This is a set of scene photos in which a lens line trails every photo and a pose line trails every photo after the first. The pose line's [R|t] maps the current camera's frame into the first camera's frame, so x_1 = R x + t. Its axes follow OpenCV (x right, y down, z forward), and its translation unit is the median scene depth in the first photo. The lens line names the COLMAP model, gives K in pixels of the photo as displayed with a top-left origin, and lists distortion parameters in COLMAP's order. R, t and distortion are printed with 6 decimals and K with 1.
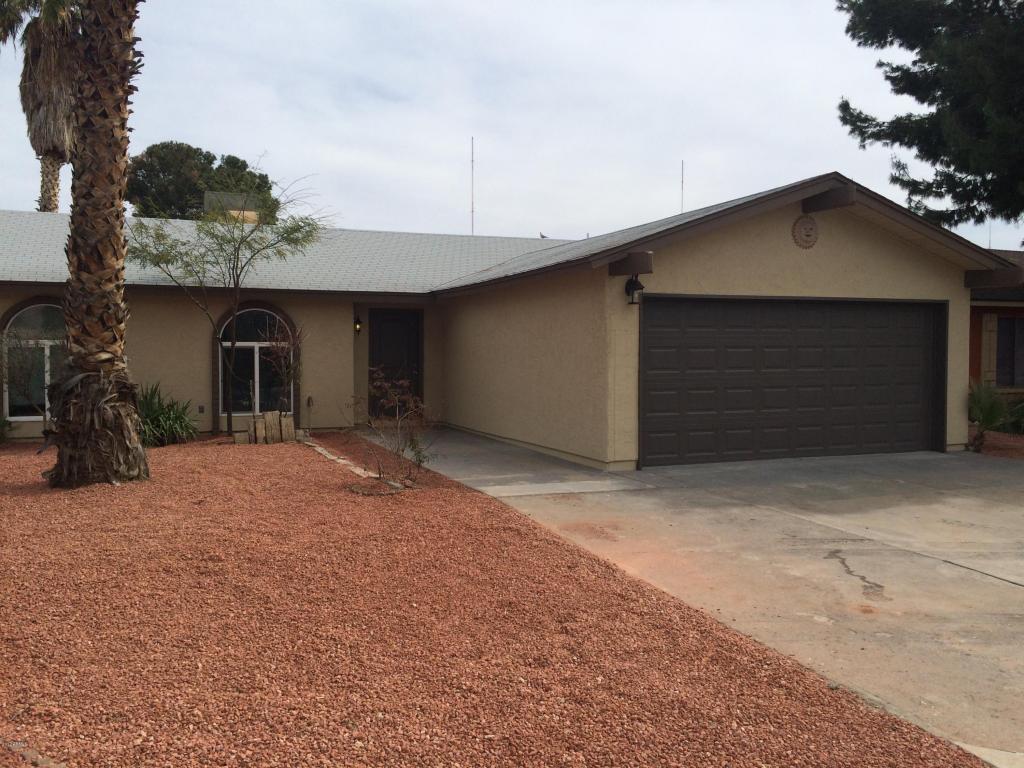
lens RADIAL K [[875.8, 0, 512.0], [0, 875.8, 384.0], [0, 0, 1]] dist [0.068895, -0.101279]
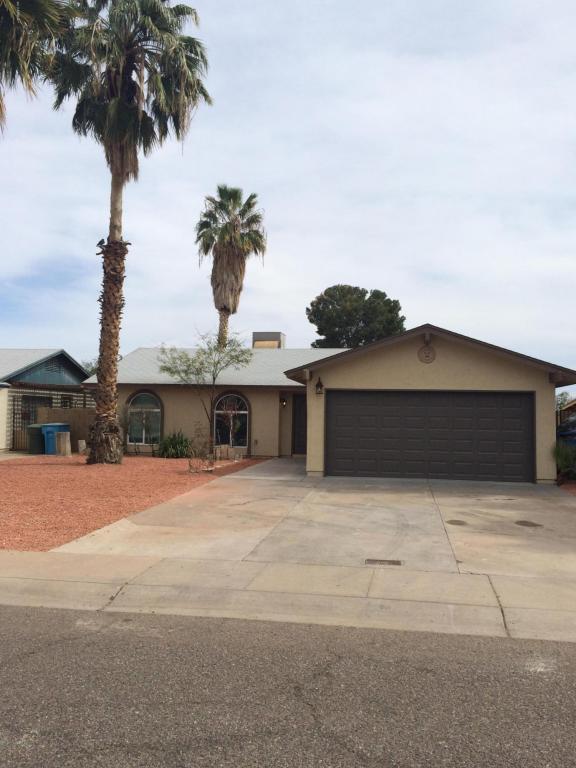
lens RADIAL K [[684.7, 0, 288.0], [0, 684.7, 384.0], [0, 0, 1]] dist [0.005542, 0.001944]
pose [[0.856000, -0.007479, -0.516921, 0.678068], [-0.039163, 0.996084, -0.079263, 0.010853], [0.515490, 0.088093, 0.852355, -0.295909]]
